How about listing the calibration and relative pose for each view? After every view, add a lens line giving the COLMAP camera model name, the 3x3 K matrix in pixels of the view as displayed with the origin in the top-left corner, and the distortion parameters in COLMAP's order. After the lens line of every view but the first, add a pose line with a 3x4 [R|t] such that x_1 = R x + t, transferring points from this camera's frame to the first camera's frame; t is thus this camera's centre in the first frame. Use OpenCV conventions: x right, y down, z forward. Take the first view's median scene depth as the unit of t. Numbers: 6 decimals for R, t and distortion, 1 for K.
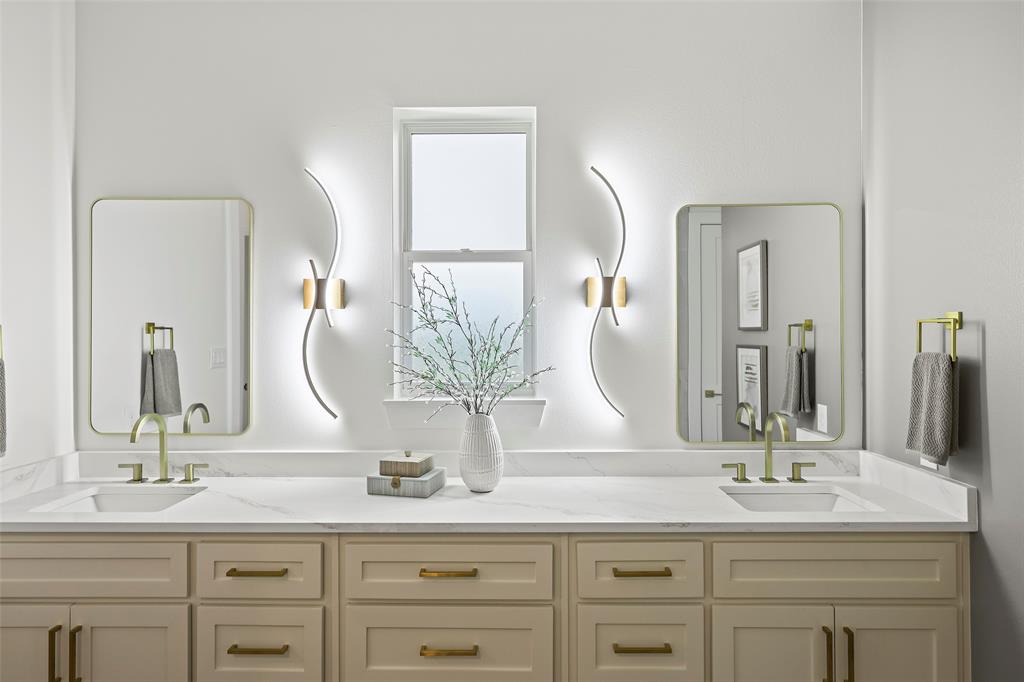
lens RADIAL K [[594.4, 0, 512.0], [0, 594.4, 341.0], [0, 0, 1]] dist [0.018729, -0.026854]
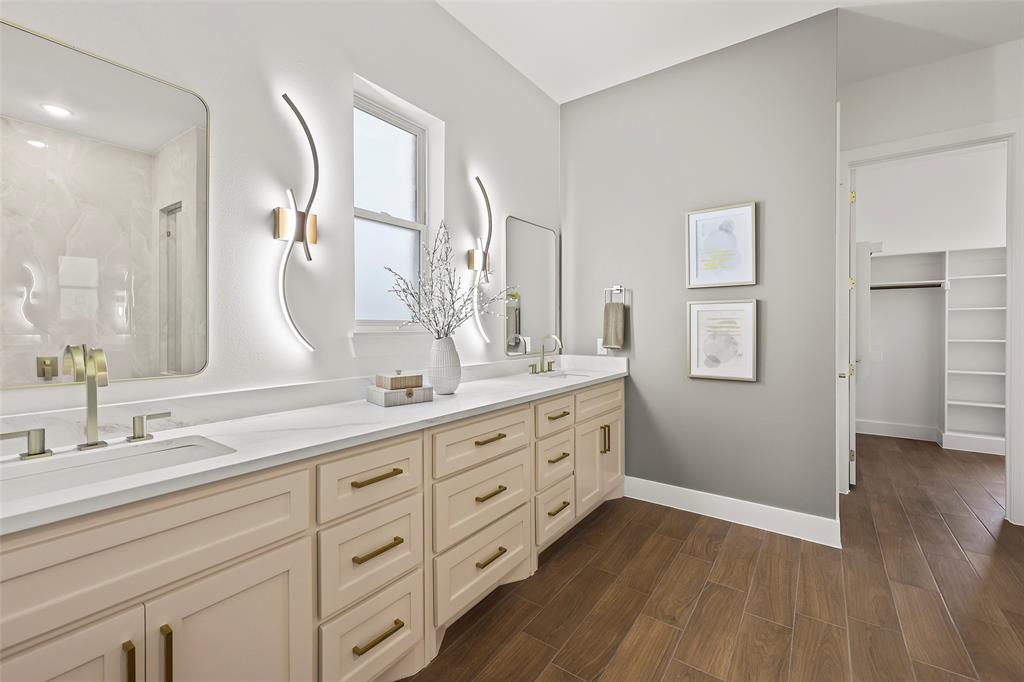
lens RADIAL K [[455.0, 0, 512.0], [0, 455.0, 341.0], [0, 0, 1]] dist [-0.024128, -0.000106]
pose [[0.536622, -0.016227, 0.843667, -0.853060], [0.013165, 0.999854, 0.010857, 0.122906], [-0.843720, 0.005281, 0.536757, 0.321505]]
